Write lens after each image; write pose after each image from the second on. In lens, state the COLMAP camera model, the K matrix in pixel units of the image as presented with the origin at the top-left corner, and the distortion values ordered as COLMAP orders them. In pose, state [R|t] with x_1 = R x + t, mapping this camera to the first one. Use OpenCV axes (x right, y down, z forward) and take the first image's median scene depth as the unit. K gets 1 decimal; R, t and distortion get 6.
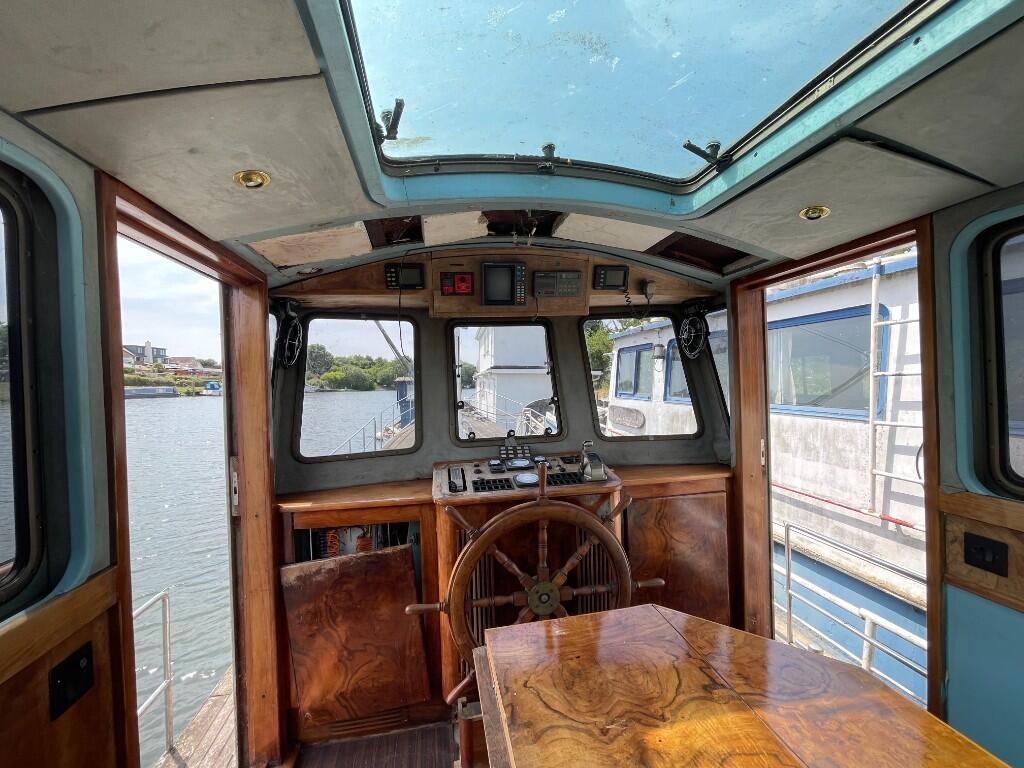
lens RADIAL K [[413.7, 0, 511.6], [0, 413.7, 380.9], [0, 0, 1]] dist [-0.003057, 0.000282]
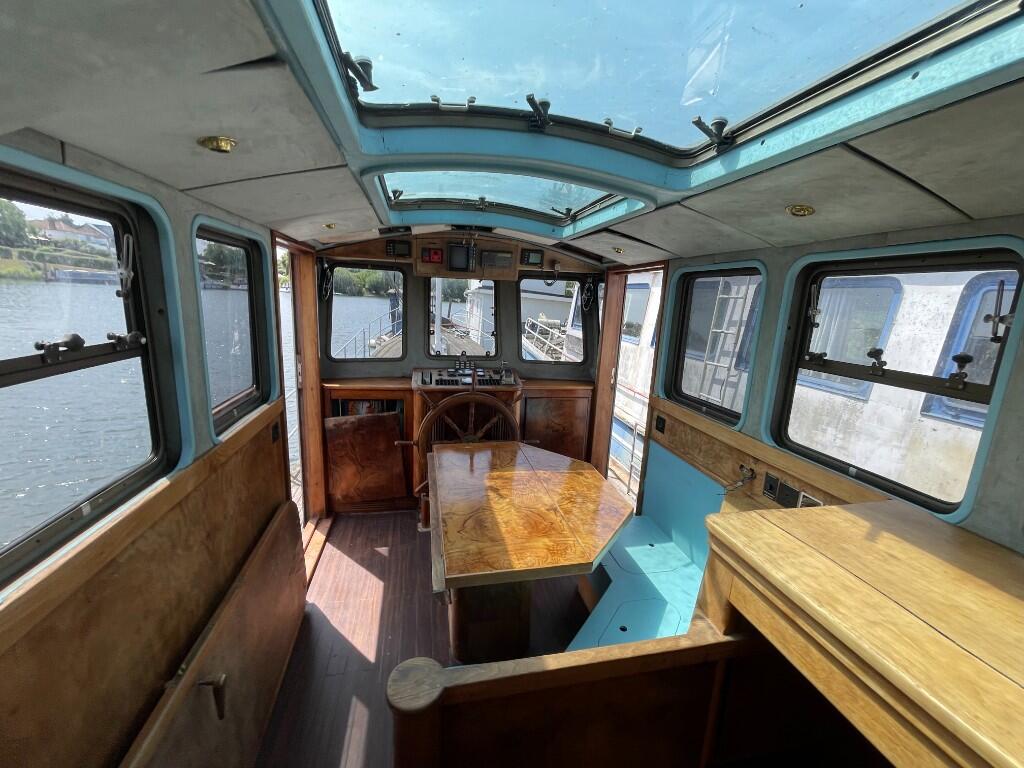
lens RADIAL K [[417.9, 0, 498.7], [0, 417.9, 379.9], [0, 0, 1]] dist [-0.000609, 0.000008]
pose [[0.997240, 0.073113, 0.012886, 0.145200], [-0.074223, 0.978252, 0.193684, -0.108593], [0.001555, -0.194106, 0.980979, -0.695839]]
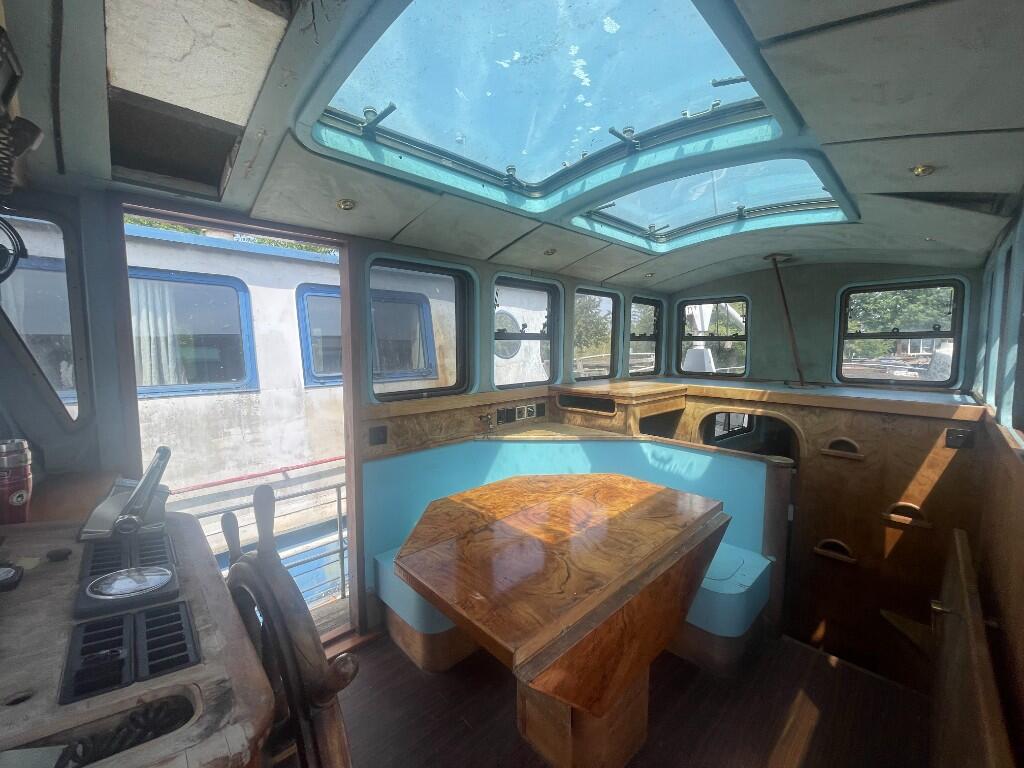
lens RADIAL K [[413.7, 0, 511.6], [0, 413.7, 380.9], [0, 0, 1]] dist [-0.003057, 0.000282]
pose [[-0.544930, -0.045280, 0.837258, -0.445402], [0.020186, 0.997543, 0.067086, 0.037466], [-0.838238, 0.053458, -0.542677, 0.908737]]
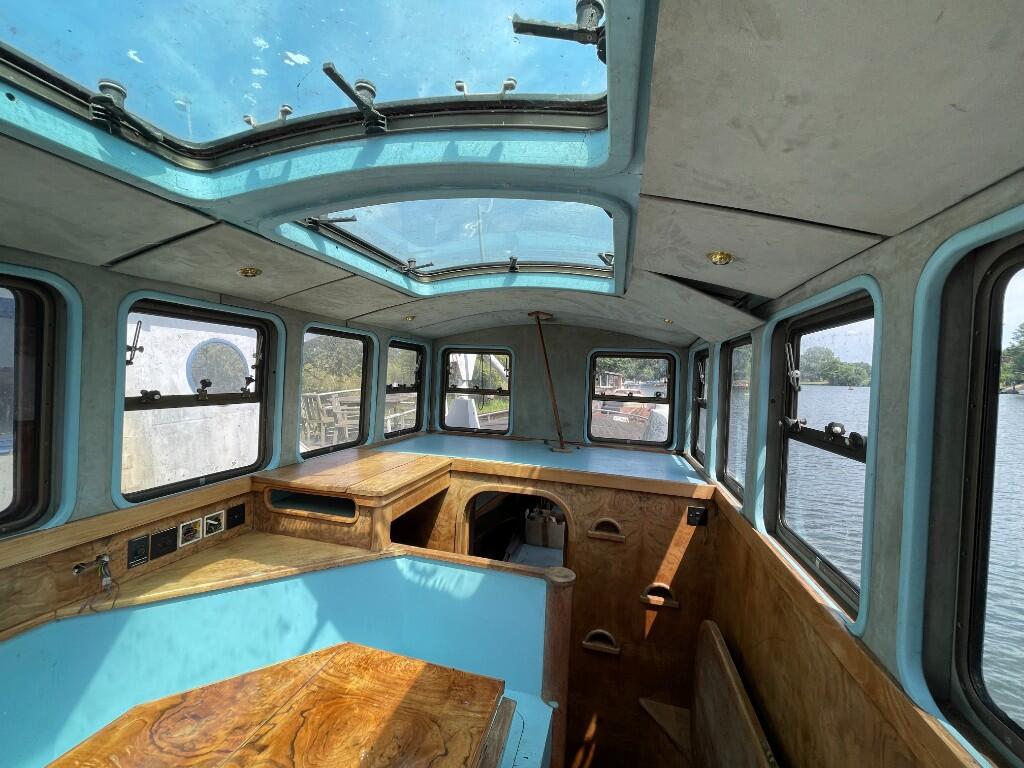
lens RADIAL K [[414.6, 0, 513.2], [0, 414.6, 380.8], [0, 0, 1]] dist [-0.013873, 0.009010]
pose [[-0.904788, -0.019123, 0.425433, -0.201483], [-0.016716, 0.999816, 0.009391, -0.087837], [-0.425534, 0.001386, -0.904941, 0.573234]]
